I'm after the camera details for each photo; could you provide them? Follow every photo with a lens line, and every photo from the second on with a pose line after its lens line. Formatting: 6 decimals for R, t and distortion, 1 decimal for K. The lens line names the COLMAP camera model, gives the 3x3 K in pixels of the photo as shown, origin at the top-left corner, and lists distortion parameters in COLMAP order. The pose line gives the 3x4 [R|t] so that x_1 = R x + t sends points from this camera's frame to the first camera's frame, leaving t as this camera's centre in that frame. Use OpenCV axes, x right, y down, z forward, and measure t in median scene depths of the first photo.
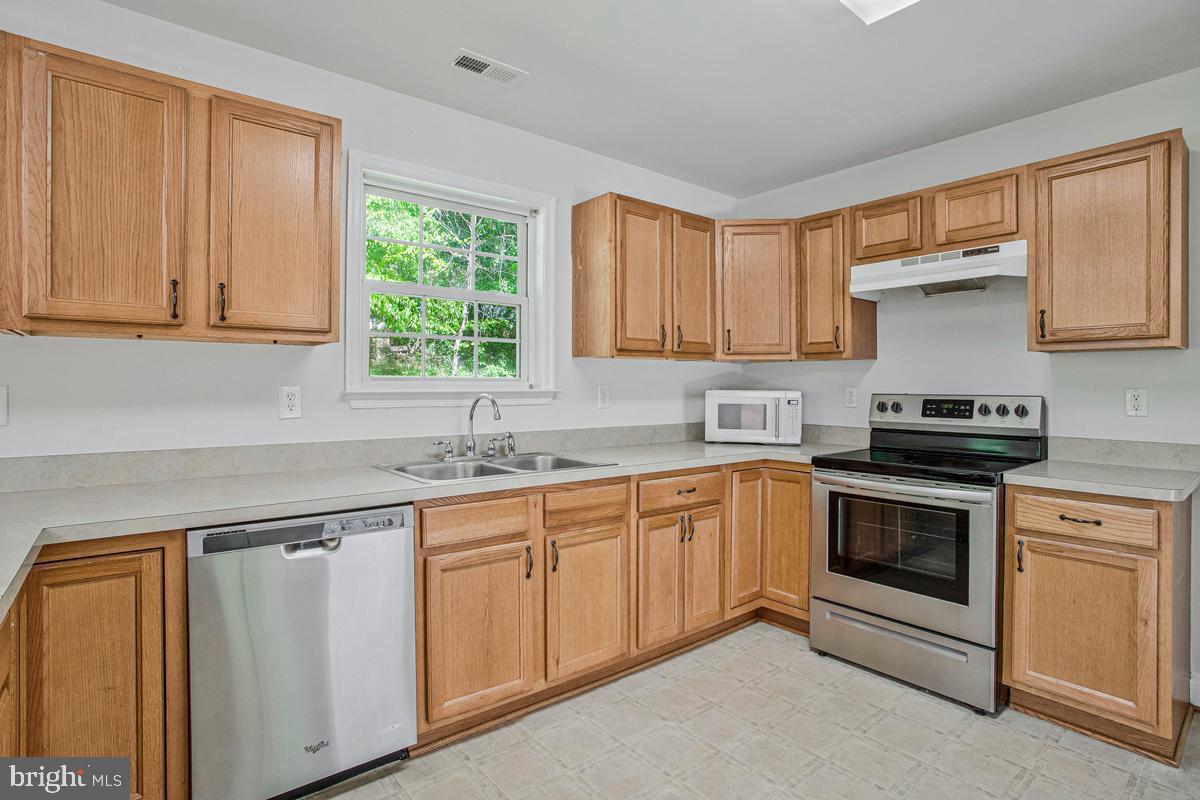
lens RADIAL K [[607.8, 0, 575.9], [0, 607.8, 394.6], [0, 0, 1]] dist [-0.001816, 0.004041]
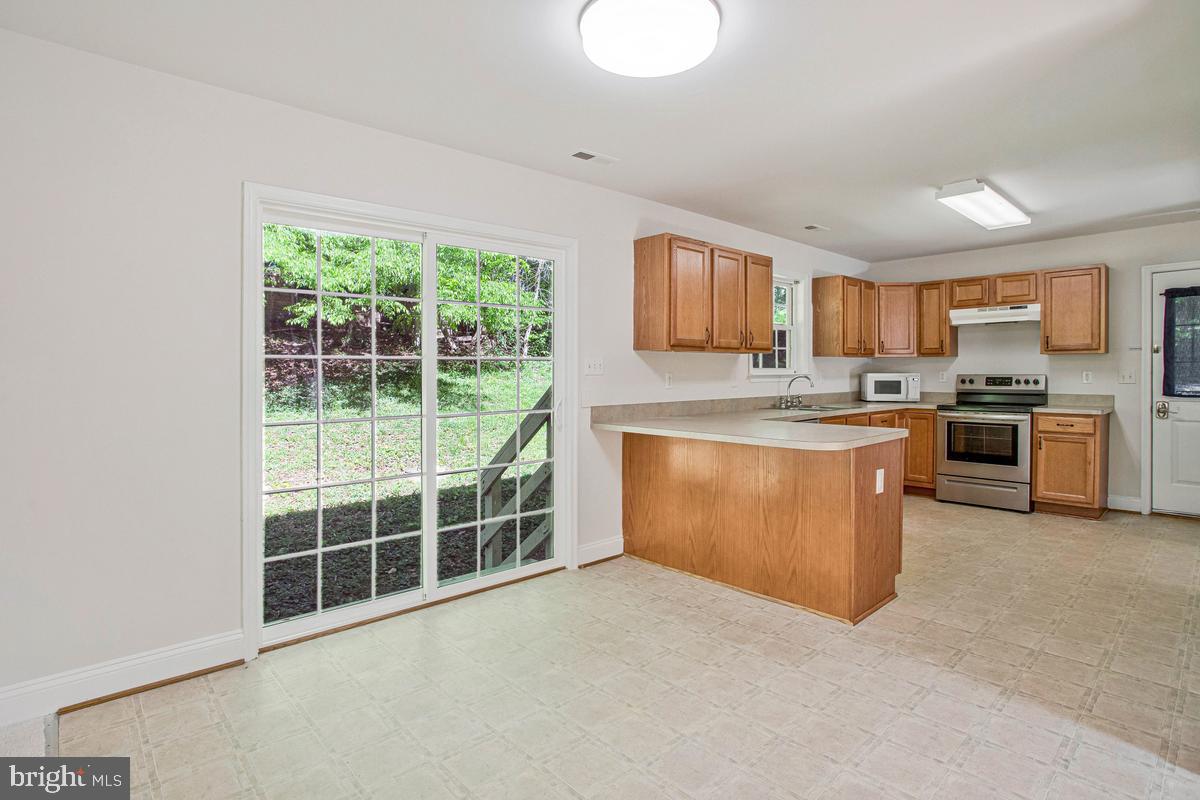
lens RADIAL K [[607.8, 0, 599.8], [0, 607.8, 389.9], [0, 0, 1]] dist [-0.001816, 0.004041]
pose [[0.996859, -0.008445, 0.078748, -0.914076], [0.007566, 0.999906, 0.011442, 0.018724], [-0.078837, -0.010811, 0.996829, -0.957940]]
